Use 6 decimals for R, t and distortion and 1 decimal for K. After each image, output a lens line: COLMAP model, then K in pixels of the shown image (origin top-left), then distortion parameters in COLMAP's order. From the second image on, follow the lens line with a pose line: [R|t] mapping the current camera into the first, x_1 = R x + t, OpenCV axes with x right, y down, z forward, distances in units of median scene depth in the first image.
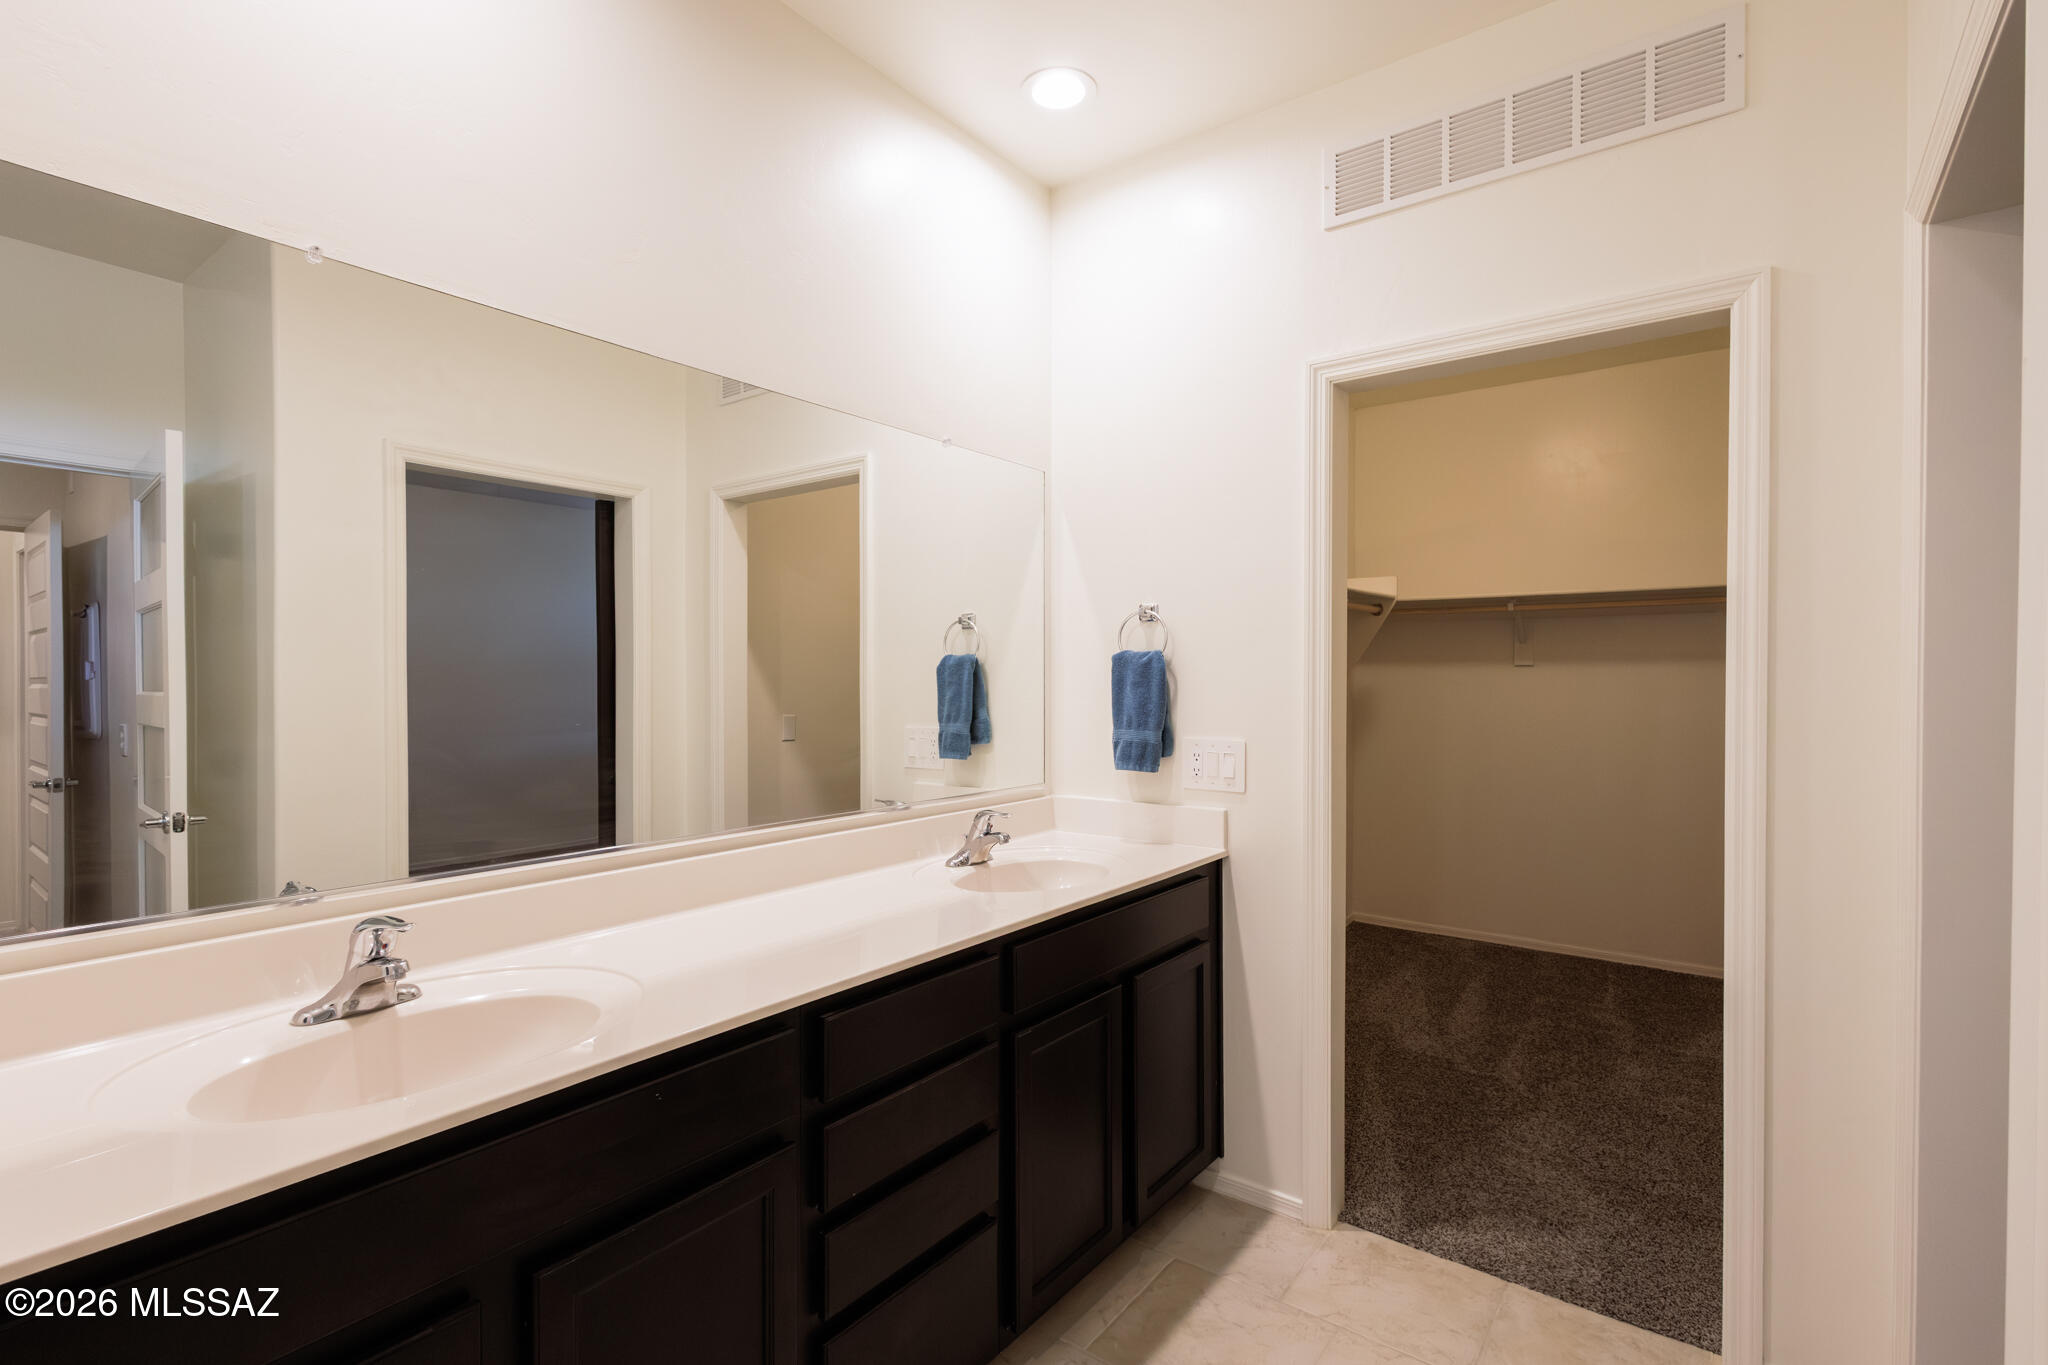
lens RADIAL K [[946.6, 0, 1024.0], [0, 946.6, 682.5], [0, 0, 1]] dist [0.007983, -0.000742]
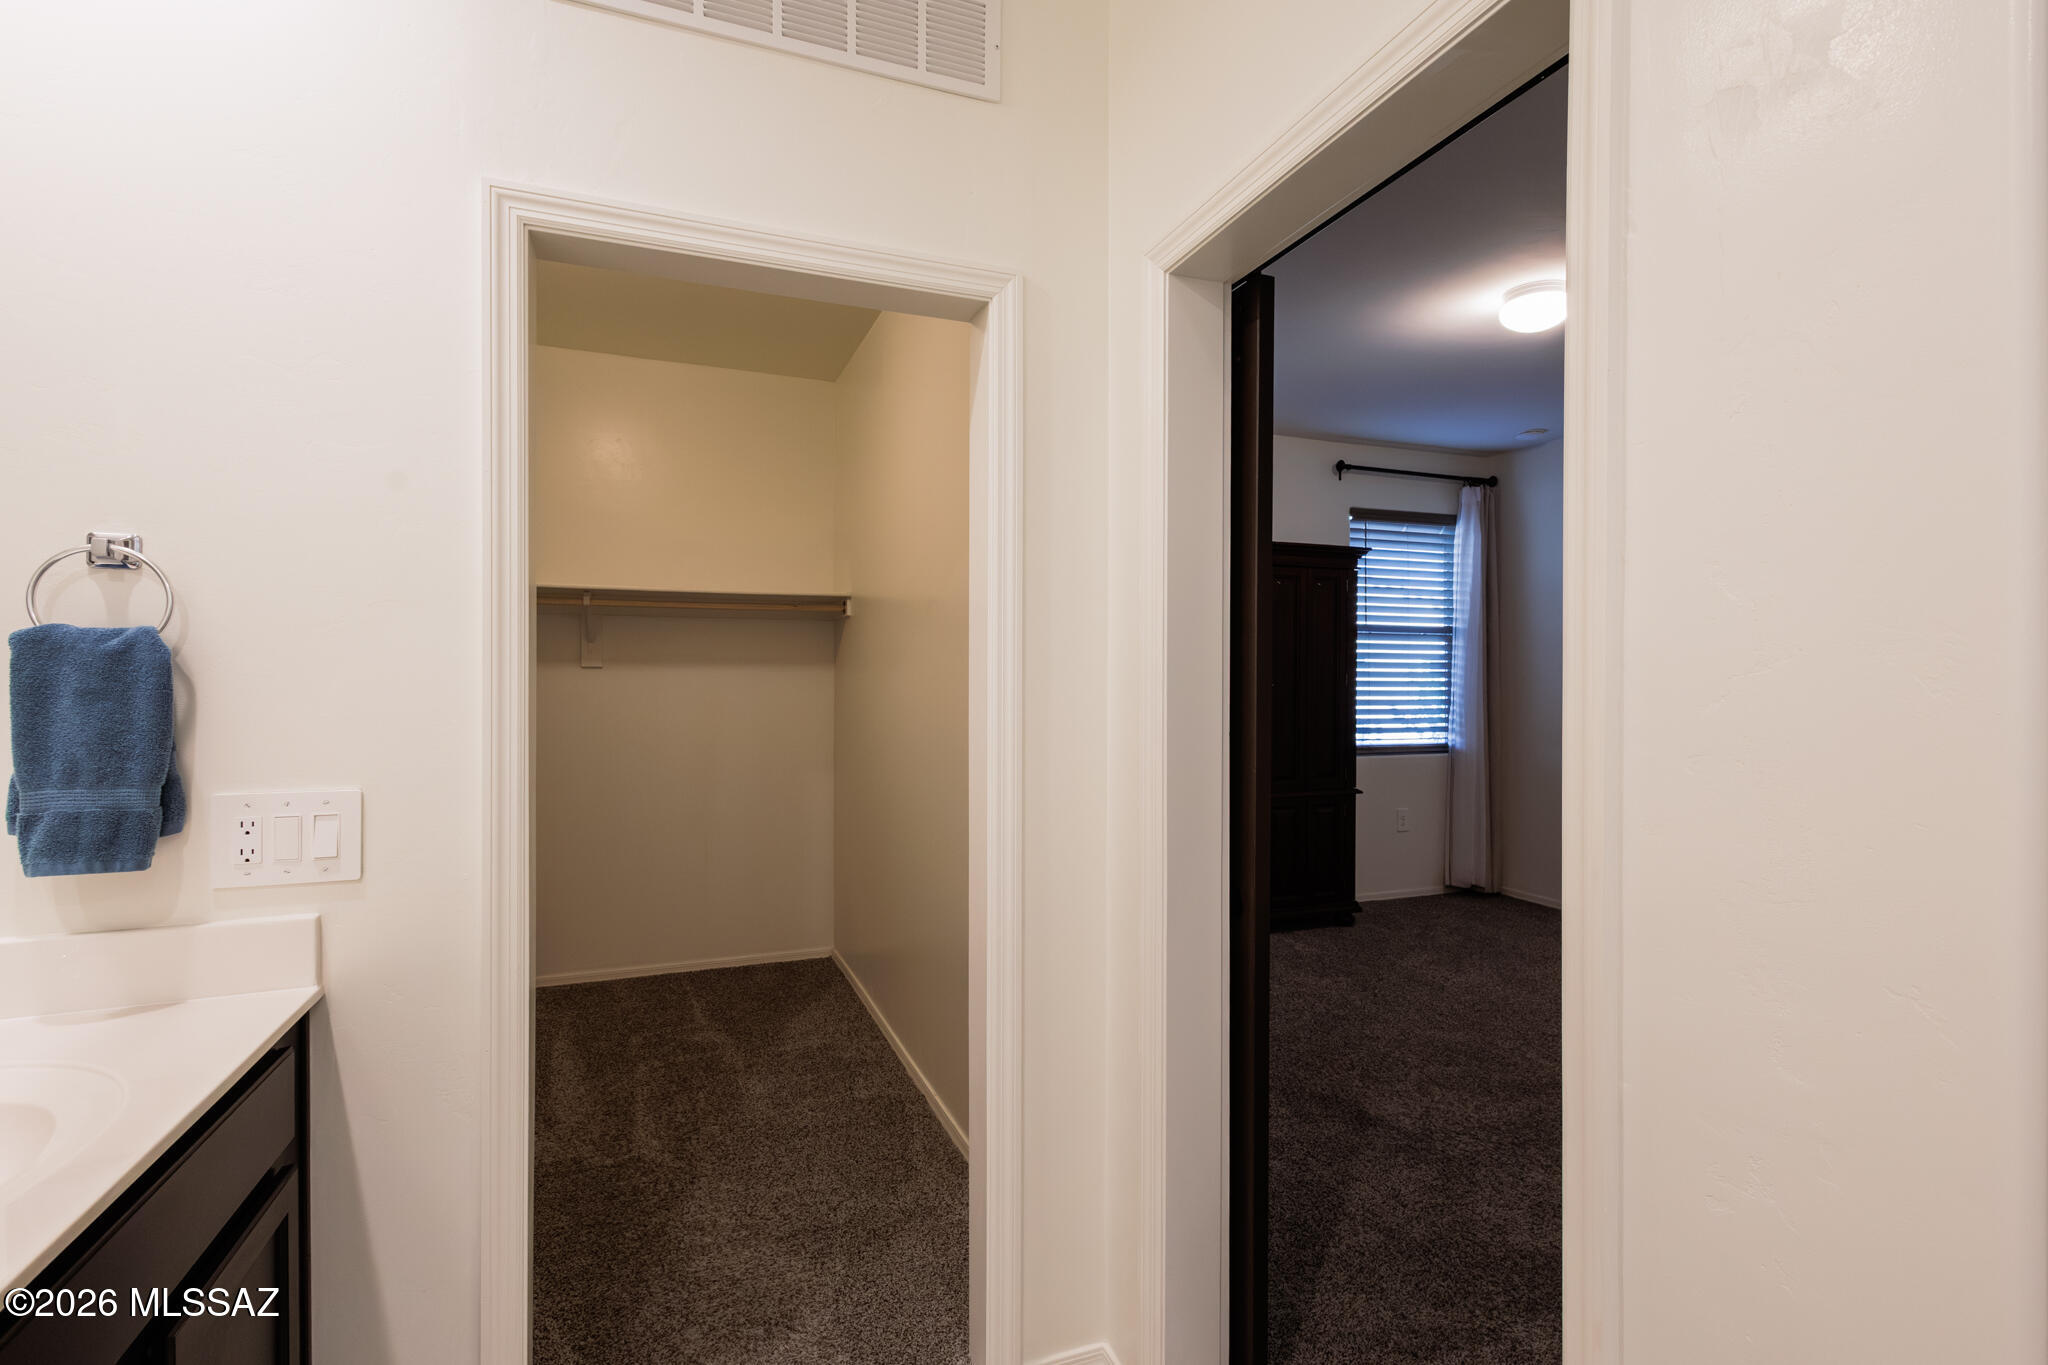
lens RADIAL K [[946.6, 0, 1024.0], [0, 946.6, 682.5], [0, 0, 1]] dist [0.007983, -0.000742]
pose [[0.518842, -0.002174, 0.854867, -0.049247], [0.004746, 0.999989, -0.000338, -0.001816], [-0.854857, 0.004233, 0.518847, 0.326501]]
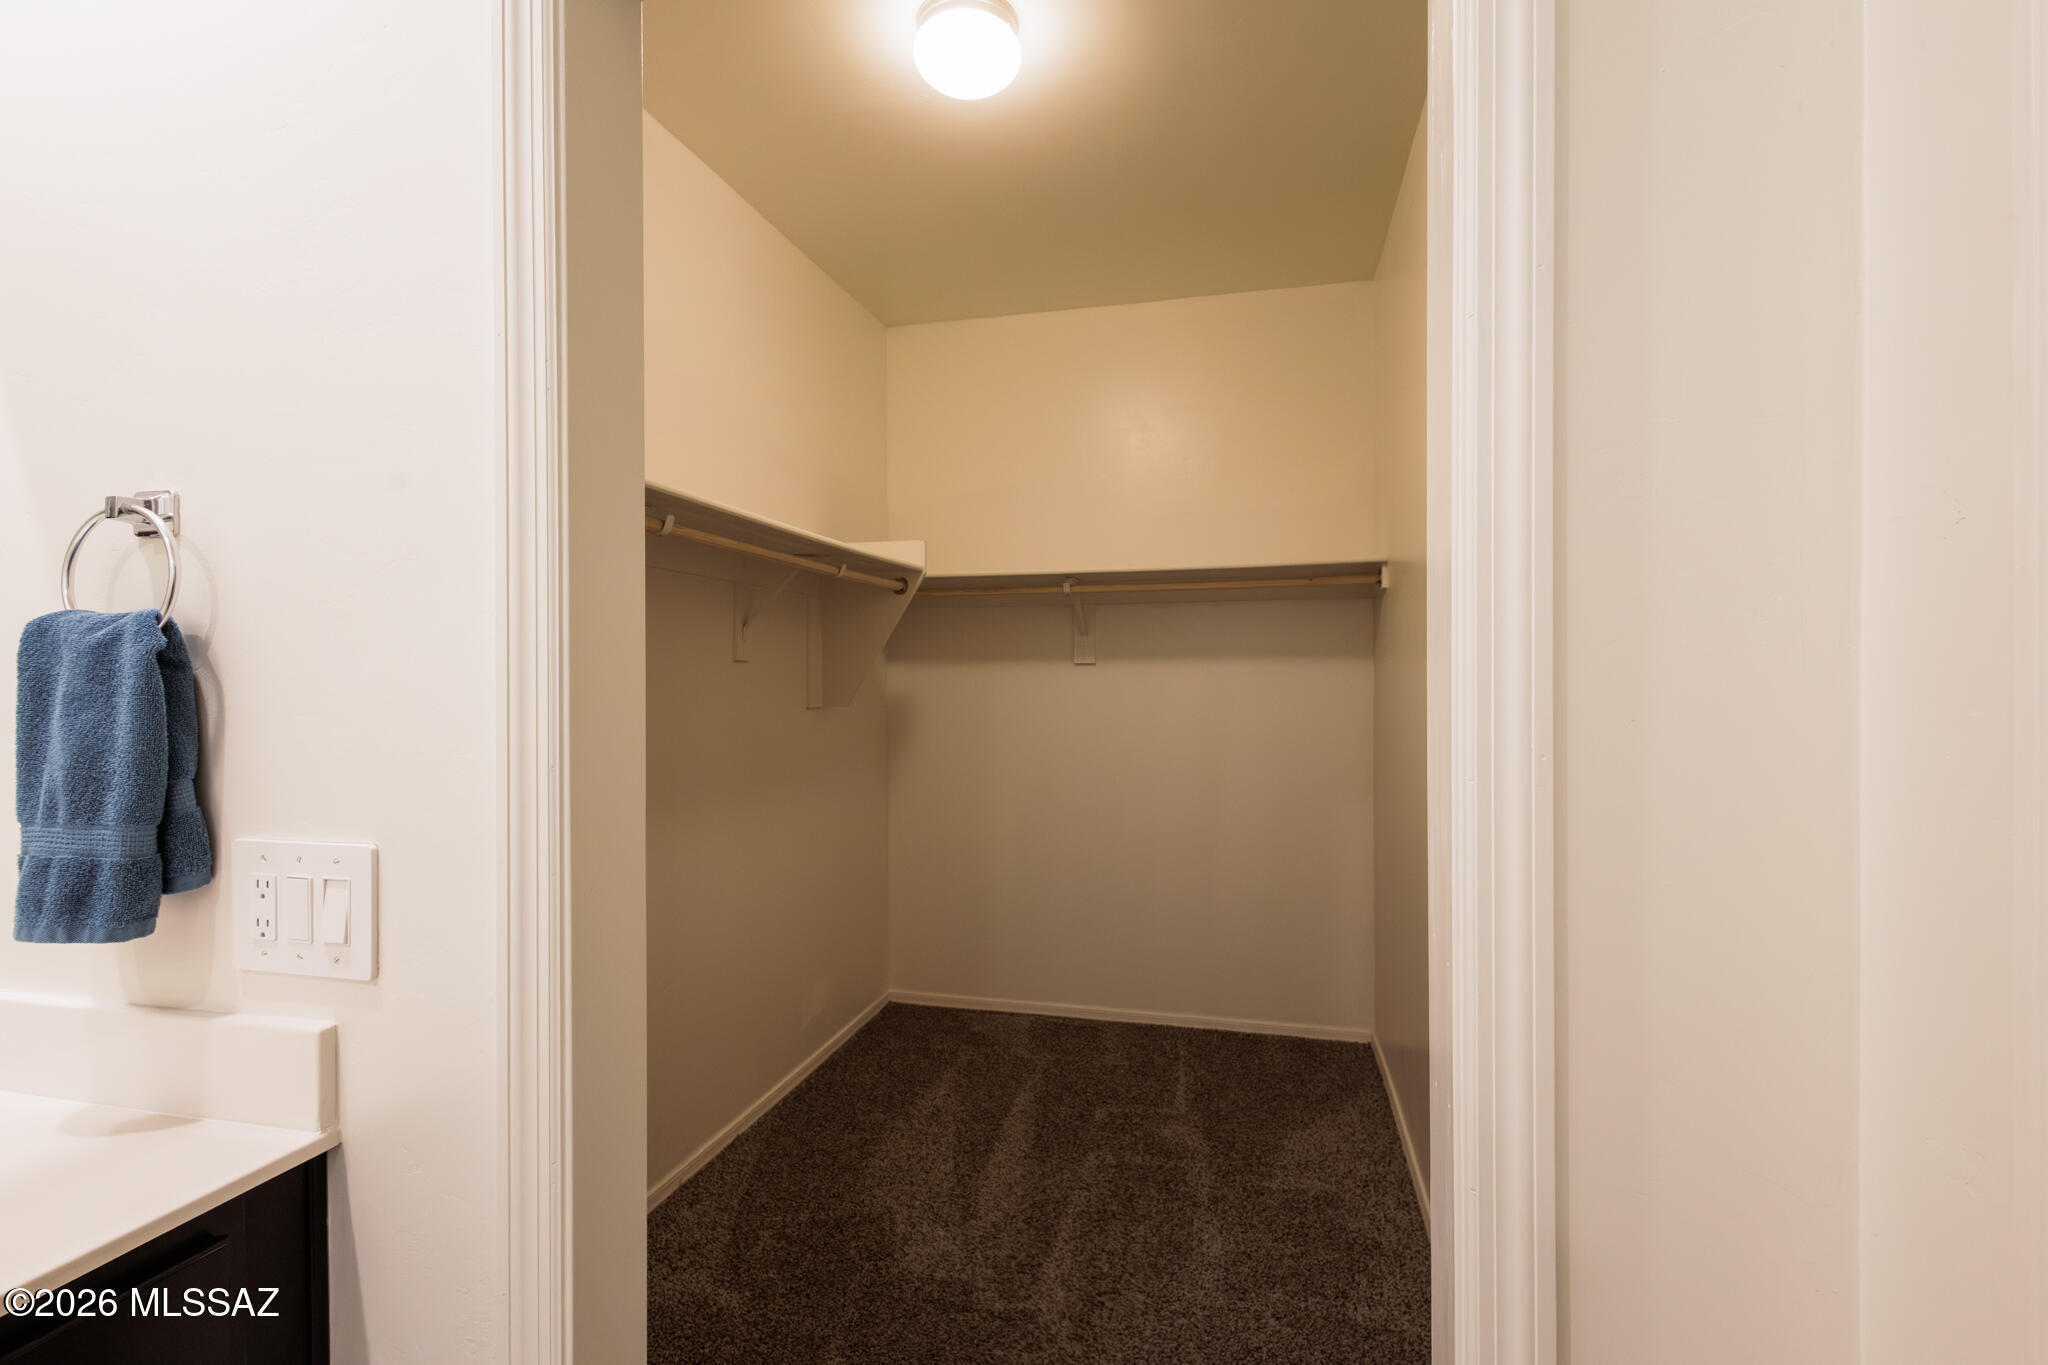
lens RADIAL K [[946.6, 0, 1024.0], [0, 946.6, 682.5], [0, 0, 1]] dist [0.007983, -0.000742]
pose [[0.922713, -0.007574, 0.385413, 0.305414], [0.009223, 0.999955, -0.002430, -0.001231], [-0.385377, 0.005797, 0.922741, 0.503137]]
